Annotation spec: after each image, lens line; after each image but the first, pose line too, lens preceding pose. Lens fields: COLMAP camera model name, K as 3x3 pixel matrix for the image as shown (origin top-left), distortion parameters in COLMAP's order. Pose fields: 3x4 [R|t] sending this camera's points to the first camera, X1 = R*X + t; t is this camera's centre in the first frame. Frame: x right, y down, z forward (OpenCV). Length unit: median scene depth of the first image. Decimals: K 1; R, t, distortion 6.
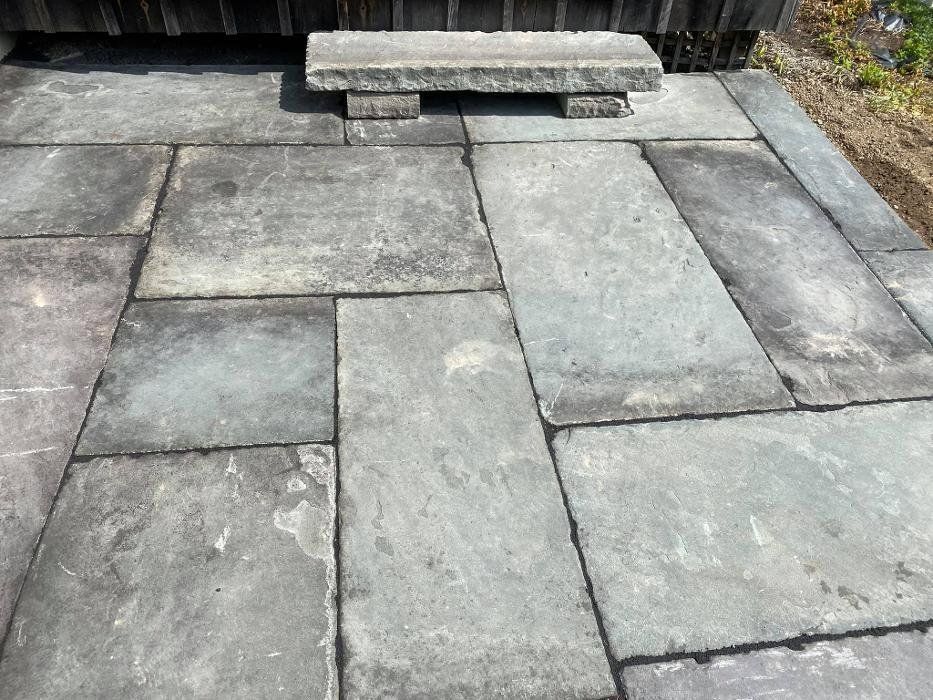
lens RADIAL K [[696.1, 0, 468.2], [0, 696.1, 352.8], [0, 0, 1]] dist [-0.009757, -0.005194]
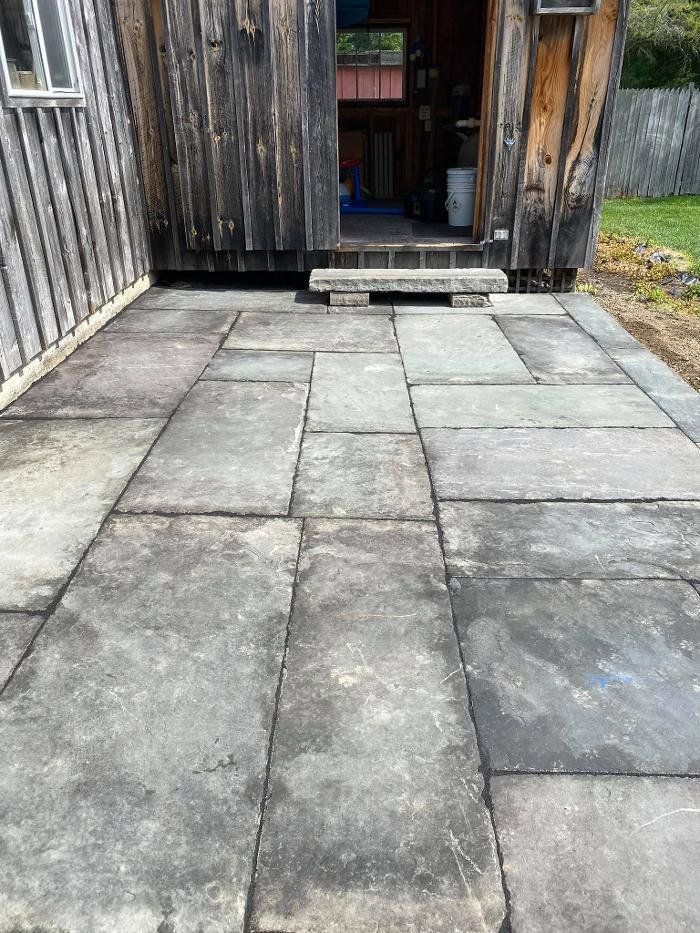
lens RADIAL K [[696.1, 0, 350.0], [0, 696.1, 464.6], [0, 0, 1]] dist [-0.009757, -0.005194]
pose [[0.988573, 0.016719, -0.149816, 0.188072], [-0.063585, 0.947340, -0.313852, 0.737940], [0.136680, 0.319792, 0.937578, -0.674080]]
